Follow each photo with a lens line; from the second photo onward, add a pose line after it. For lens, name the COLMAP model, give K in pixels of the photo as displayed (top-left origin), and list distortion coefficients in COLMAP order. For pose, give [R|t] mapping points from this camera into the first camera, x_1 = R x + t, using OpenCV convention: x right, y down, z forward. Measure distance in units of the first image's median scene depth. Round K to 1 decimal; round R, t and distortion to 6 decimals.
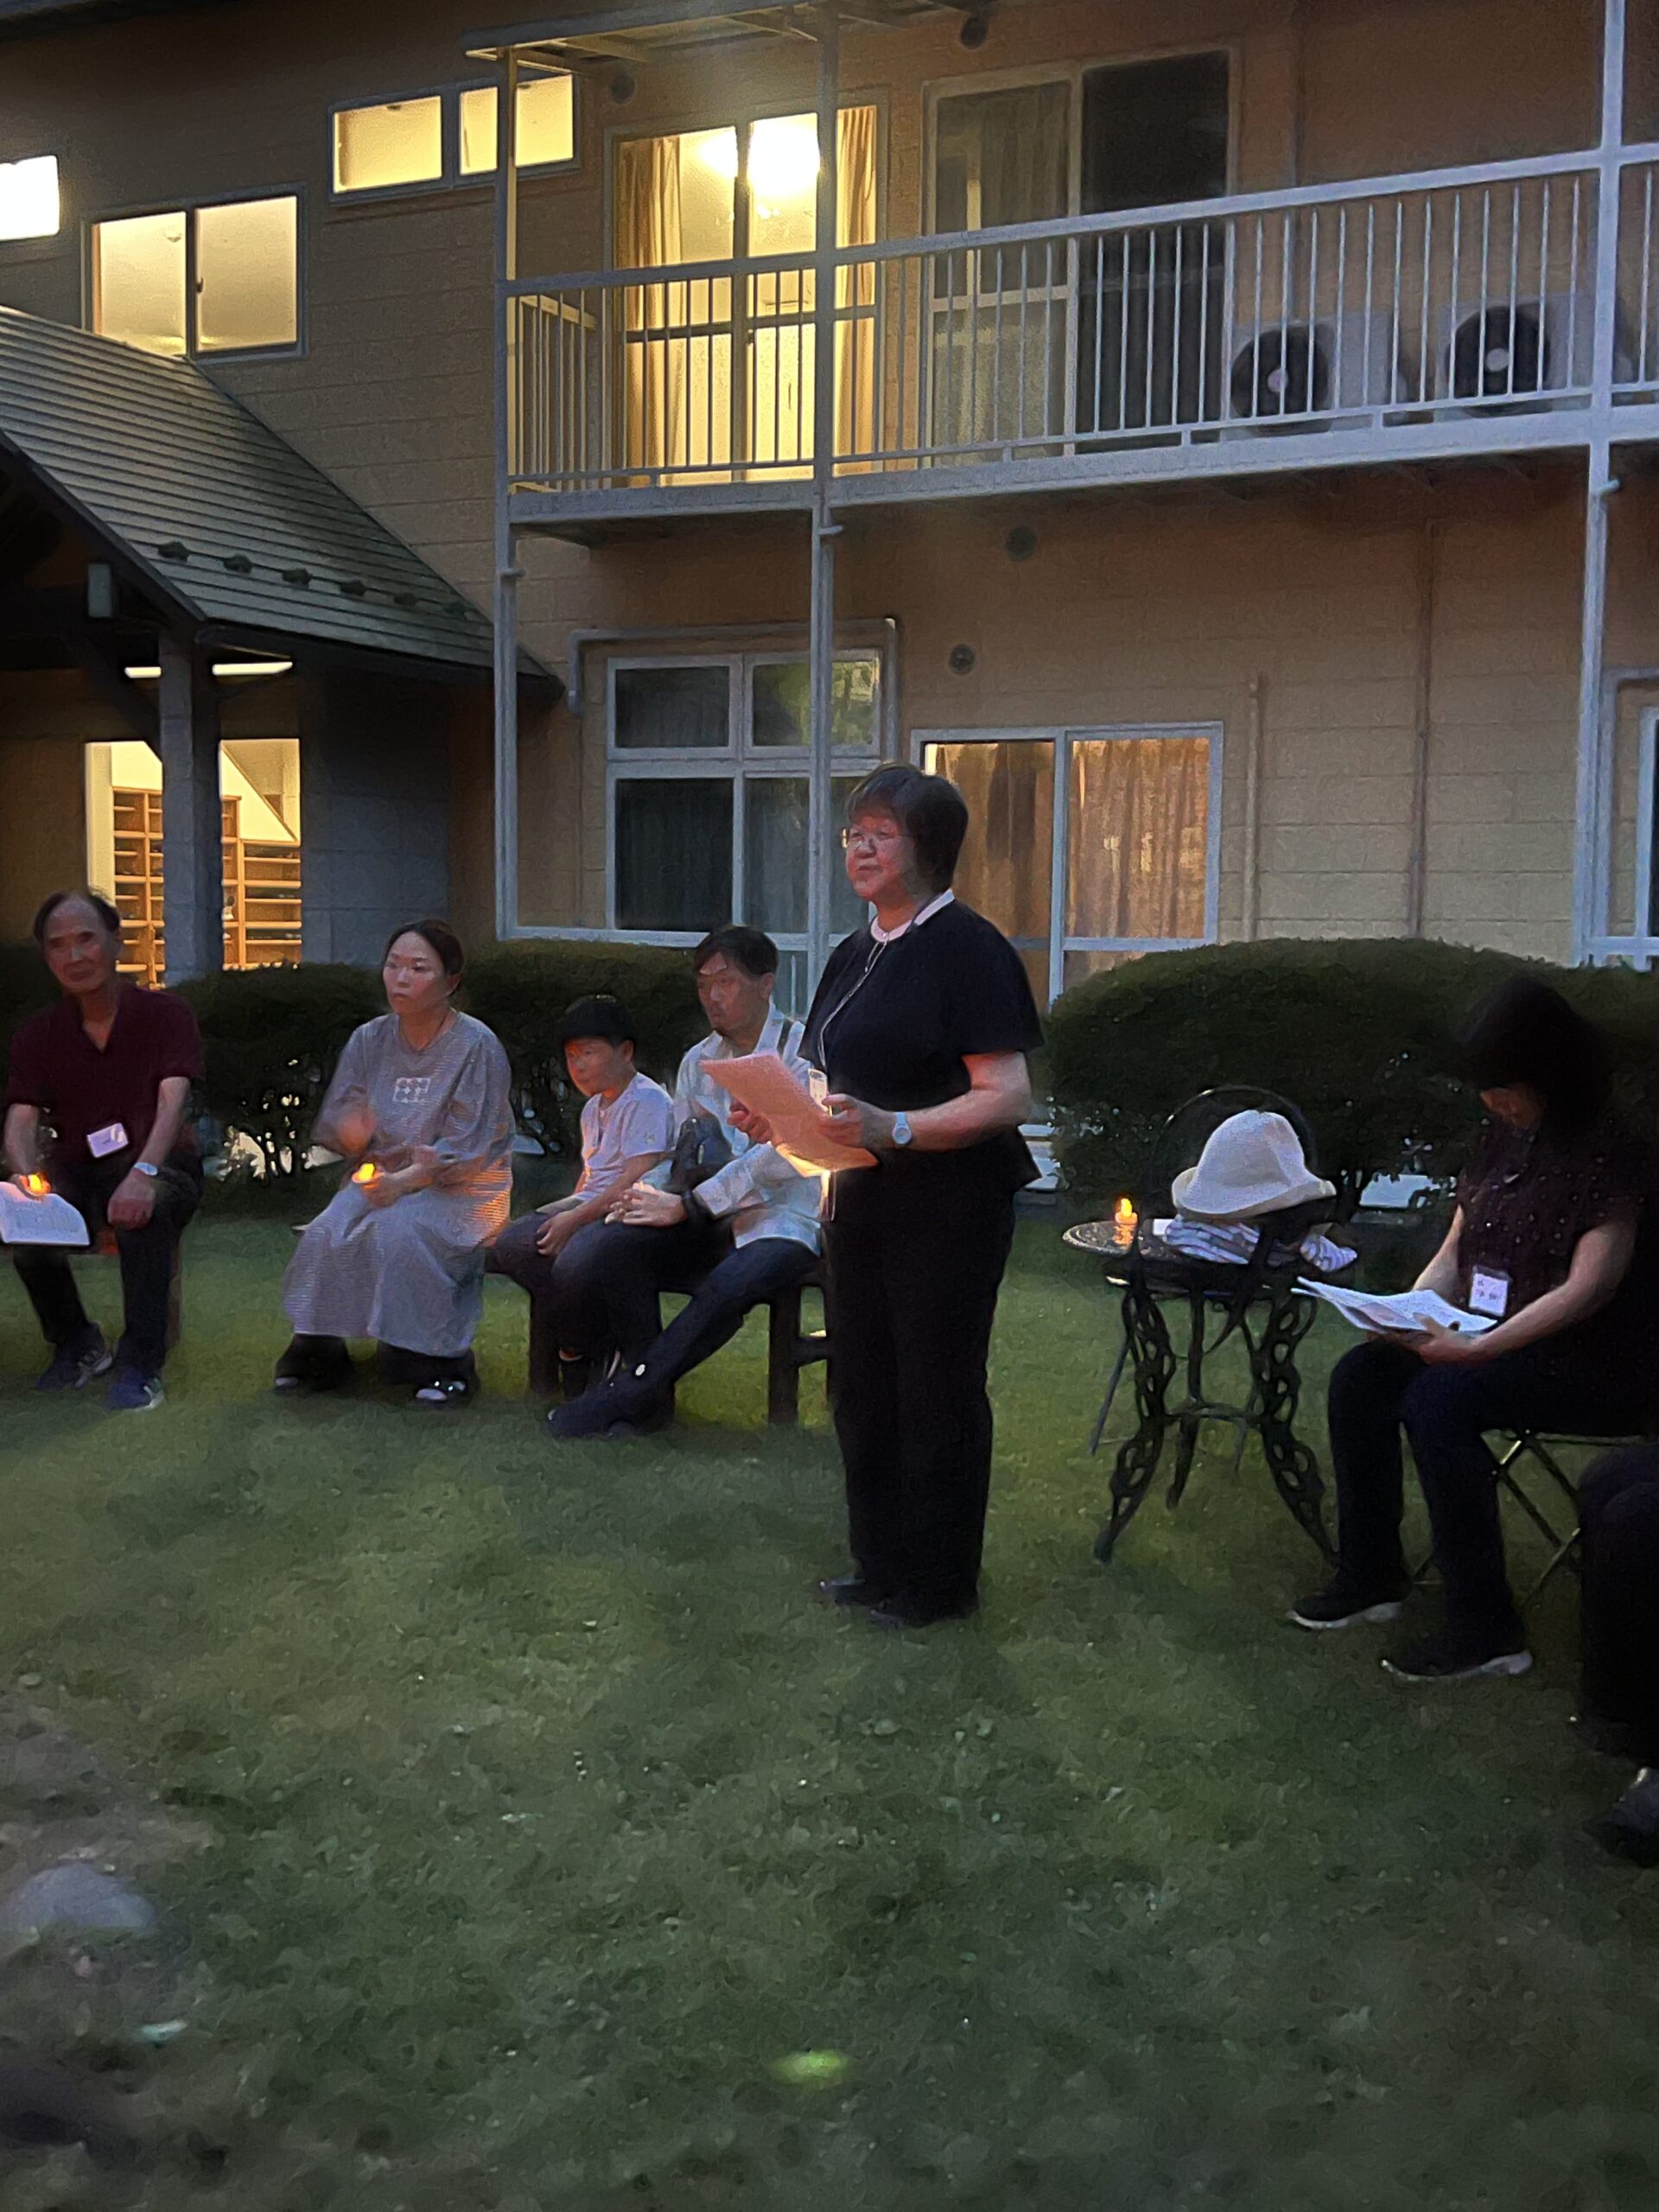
lens RADIAL K [[2625.4, 0, 829.5], [0, 2625.4, 1106.0], [0, 0, 1]] dist [0.151288, -0.262338]
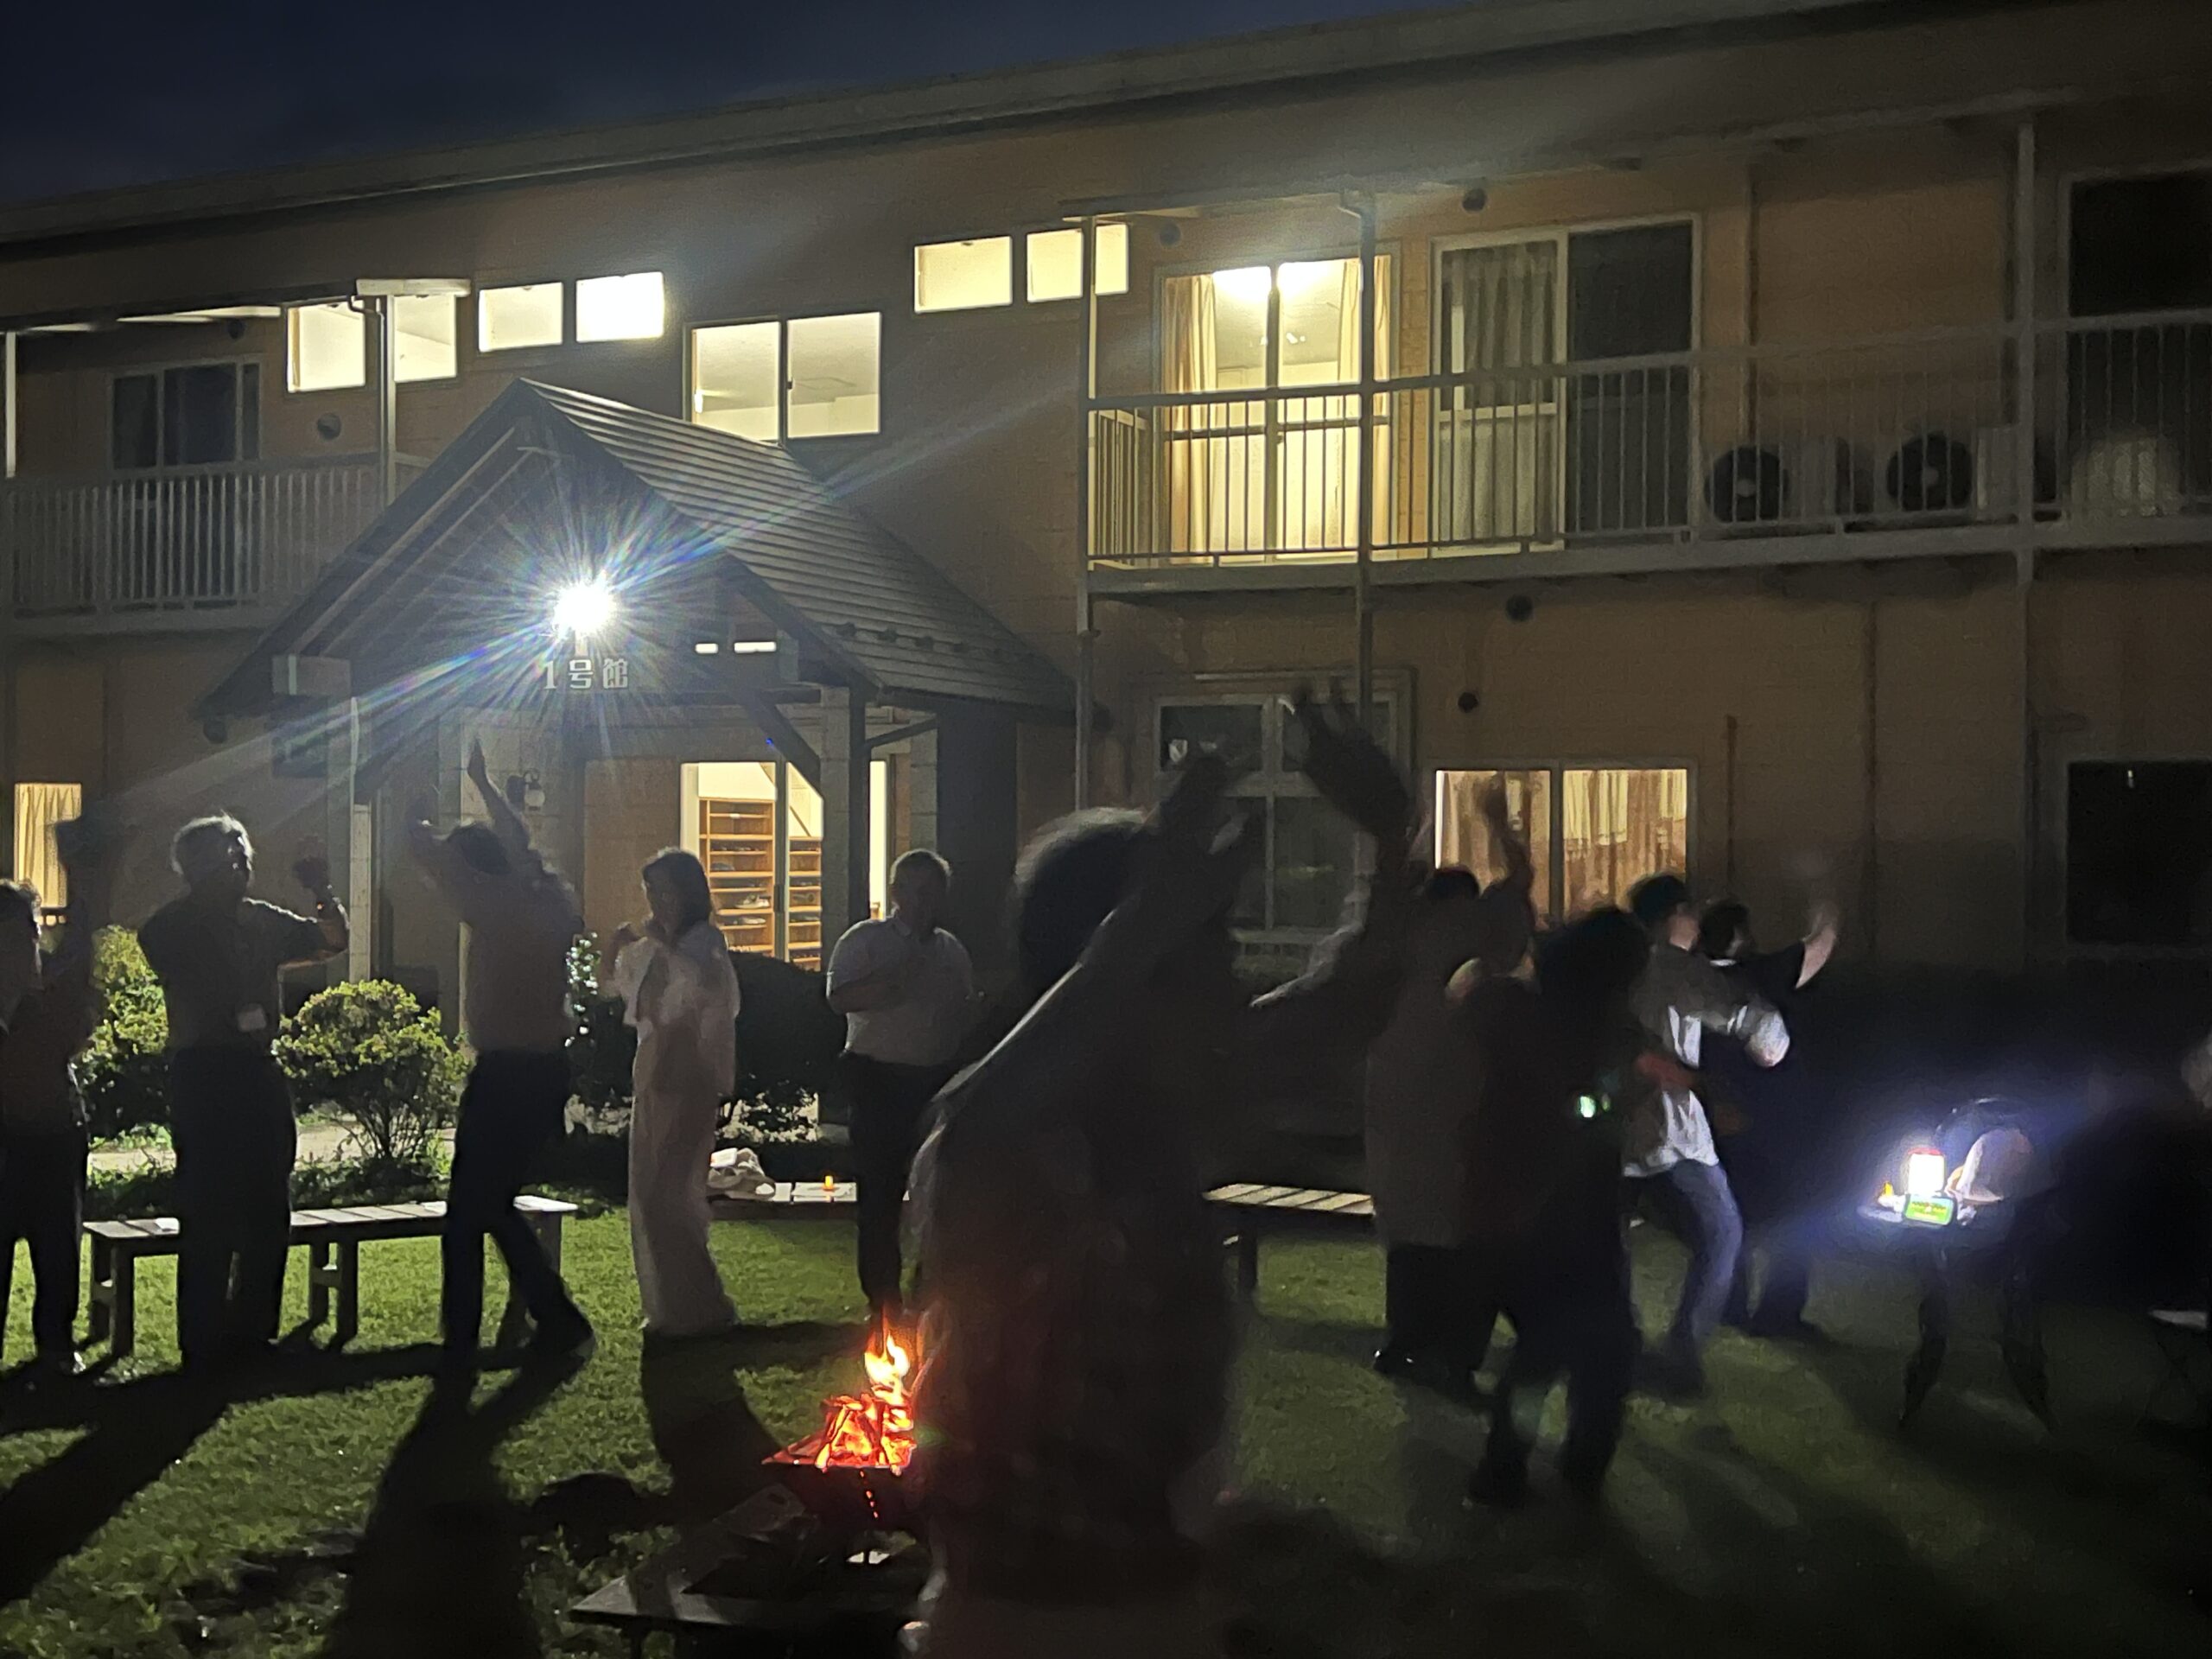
lens RADIAL K [[2625.4, 0, 1106.0], [0, 2625.4, 829.5], [0, 0, 1]] dist [0.151288, -0.262338]
pose [[0.999777, -0.003998, 0.020721, -0.134644], [0.005612, 0.996905, -0.078416, -0.018663], [-0.020343, 0.078515, 0.996705, -0.178163]]
